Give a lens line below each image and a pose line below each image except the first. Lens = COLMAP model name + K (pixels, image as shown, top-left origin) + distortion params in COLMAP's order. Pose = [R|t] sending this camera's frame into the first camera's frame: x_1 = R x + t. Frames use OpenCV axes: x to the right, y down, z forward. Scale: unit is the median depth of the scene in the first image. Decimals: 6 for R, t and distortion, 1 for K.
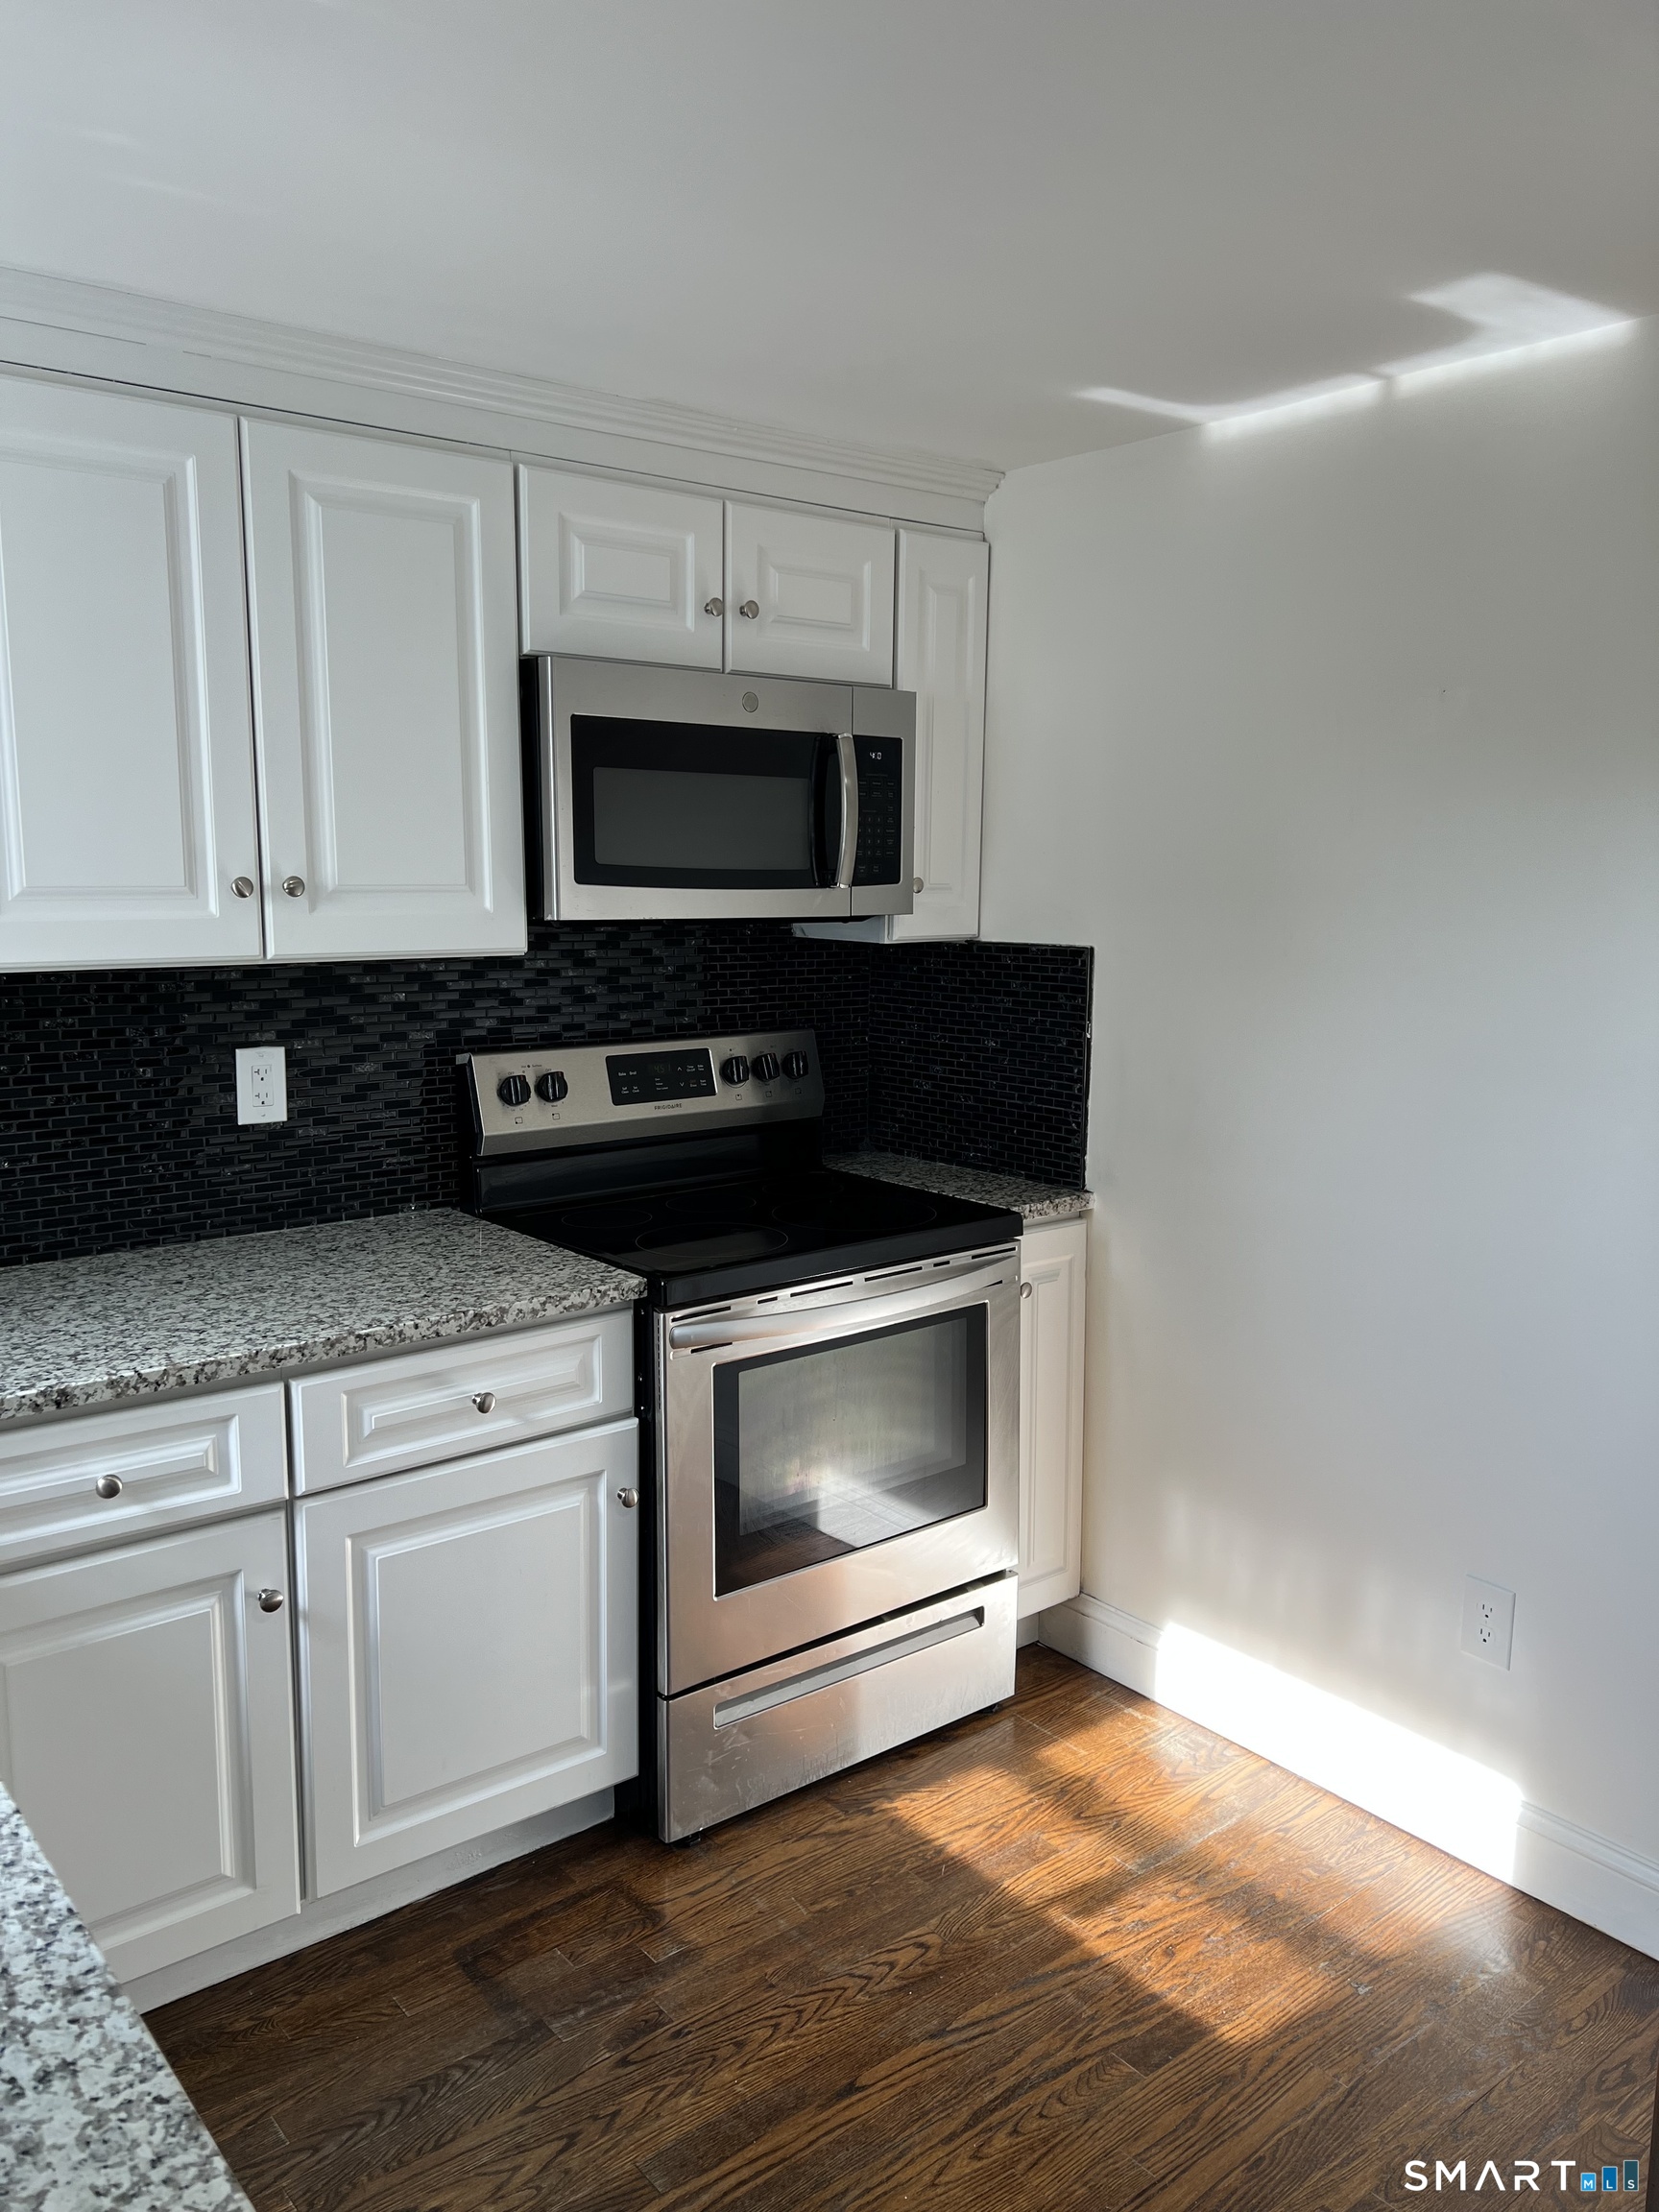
lens RADIAL K [[1664.7, 0, 843.7], [0, 1664.7, 1085.8], [0, 0, 1]] dist [0.037864, -0.047032]
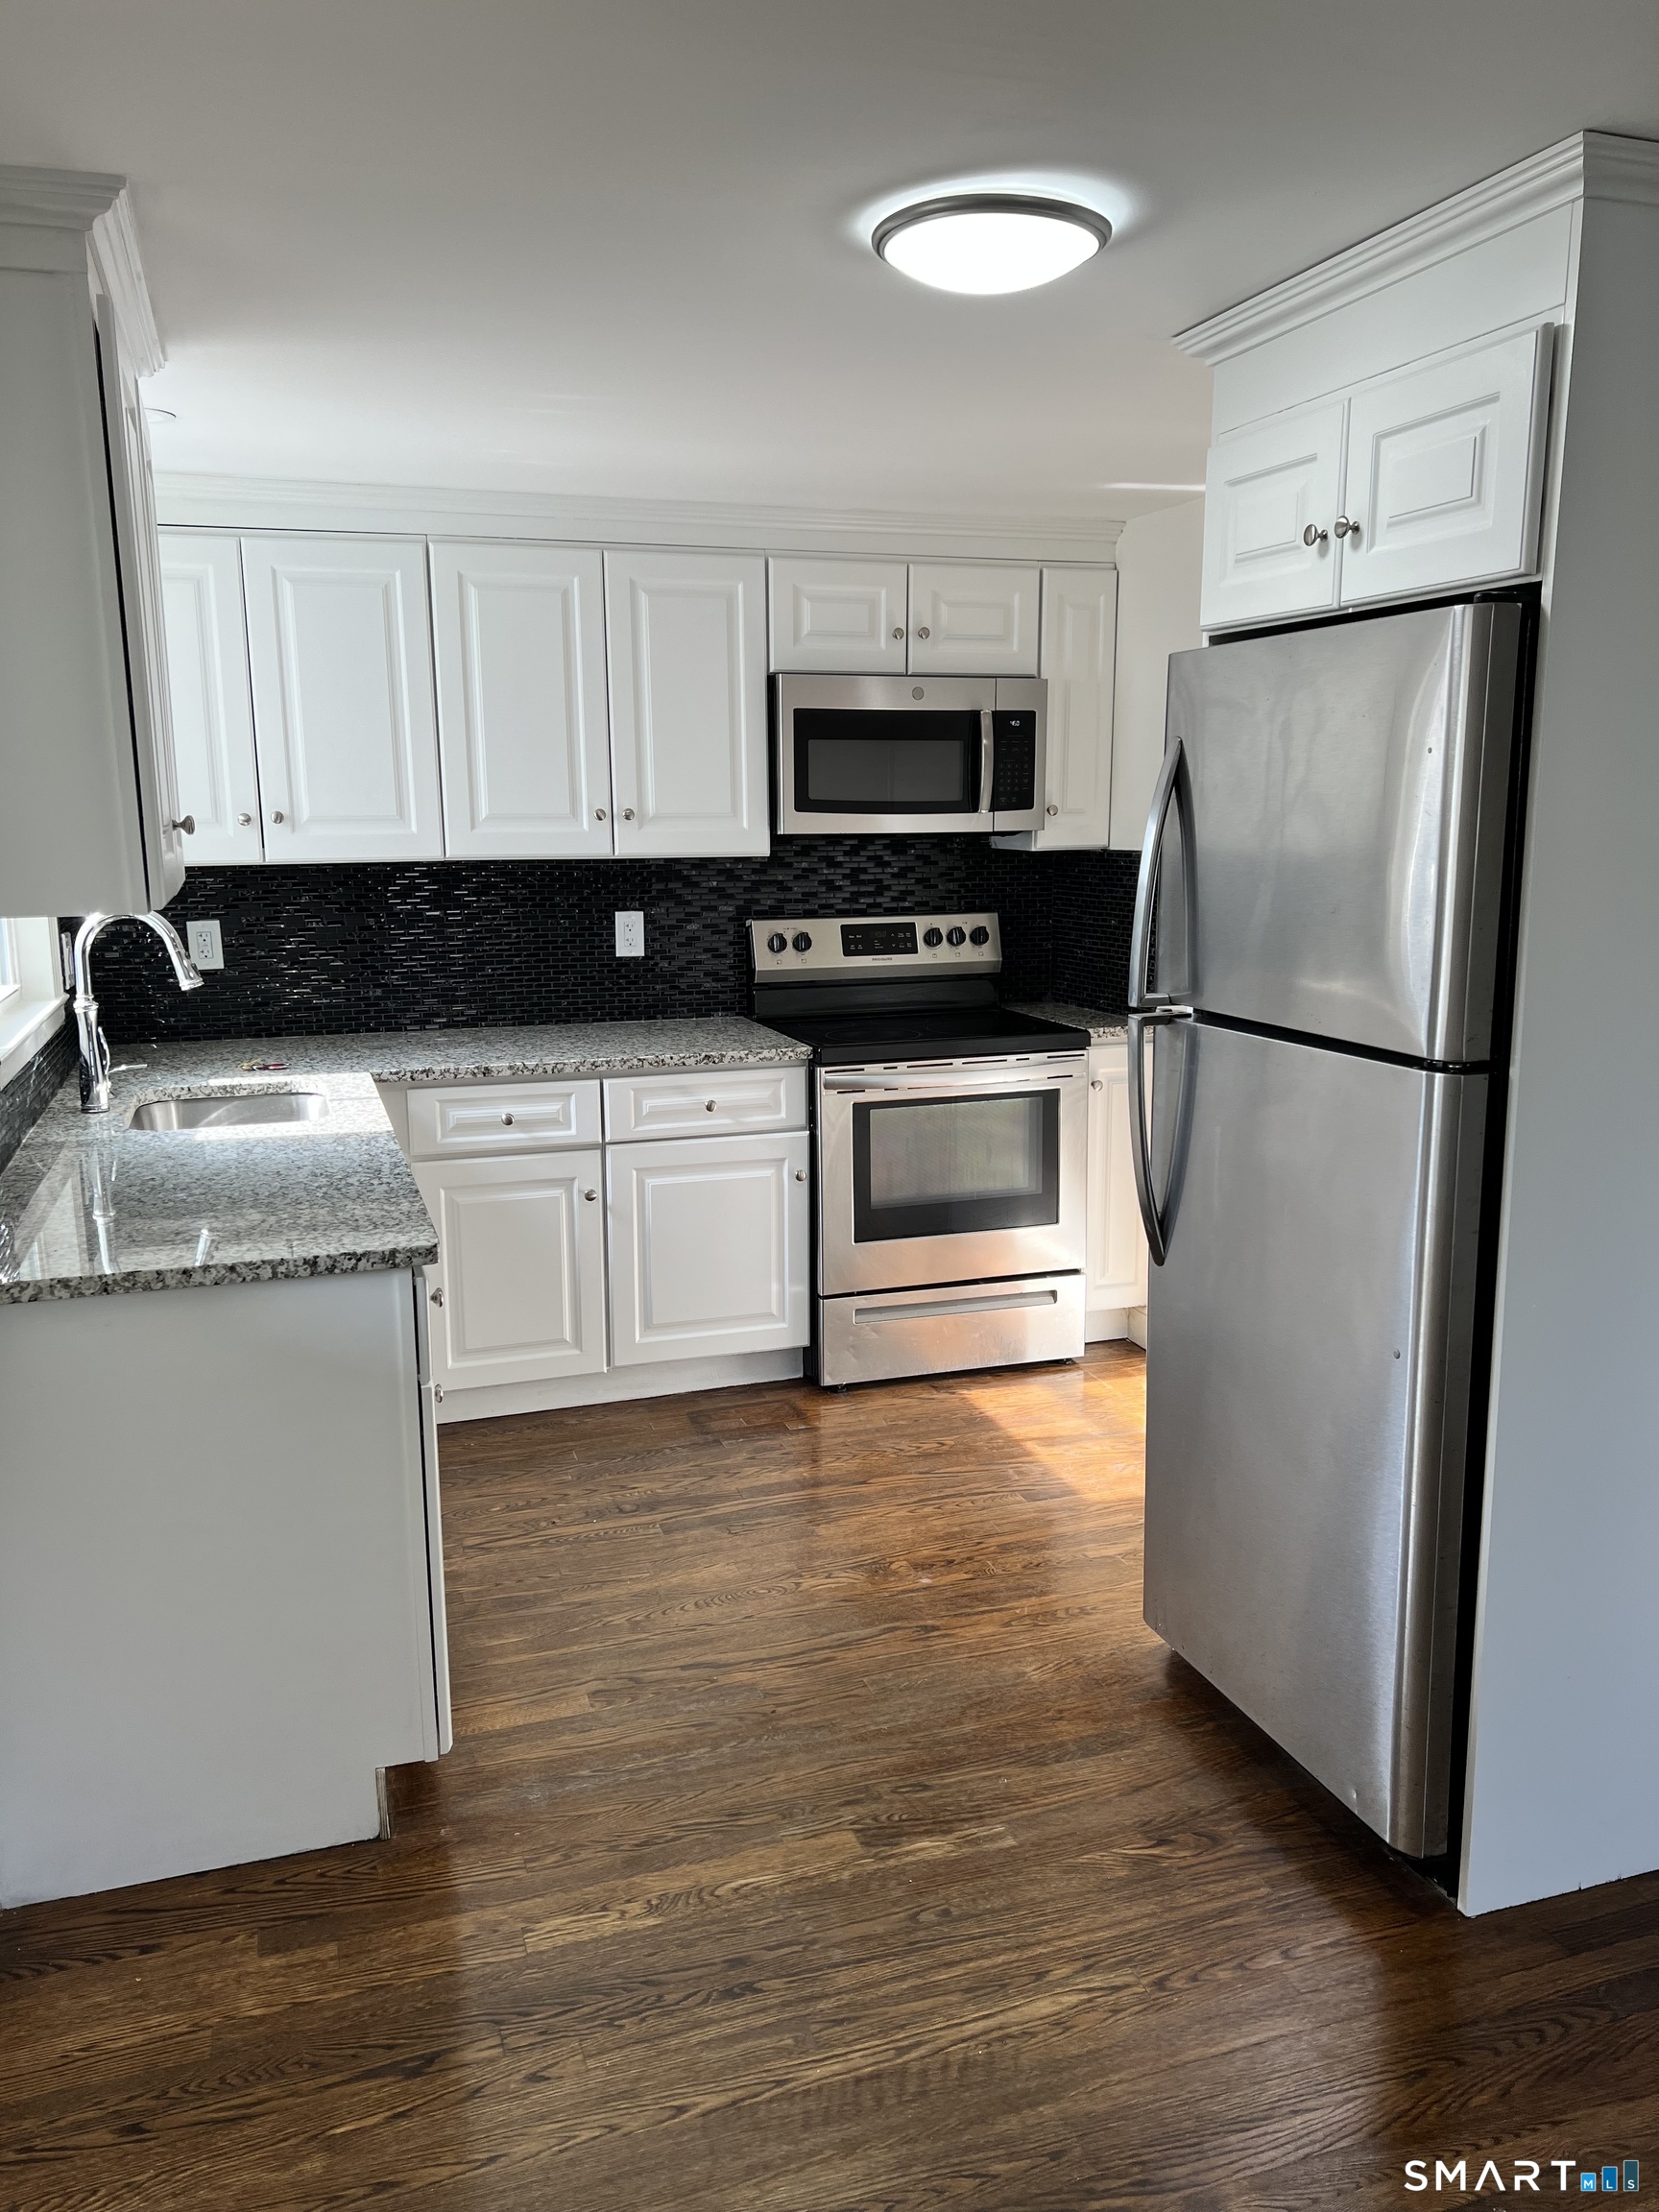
lens RADIAL K [[1664.7, 0, 827.3], [0, 1664.7, 1117.4], [0, 0, 1]] dist [0.037864, -0.047032]
pose [[0.931863, 0.052793, -0.358948, 0.473145], [-0.035256, 0.997851, 0.055231, 0.087910], [0.361092, -0.038812, 0.931722, -0.533053]]
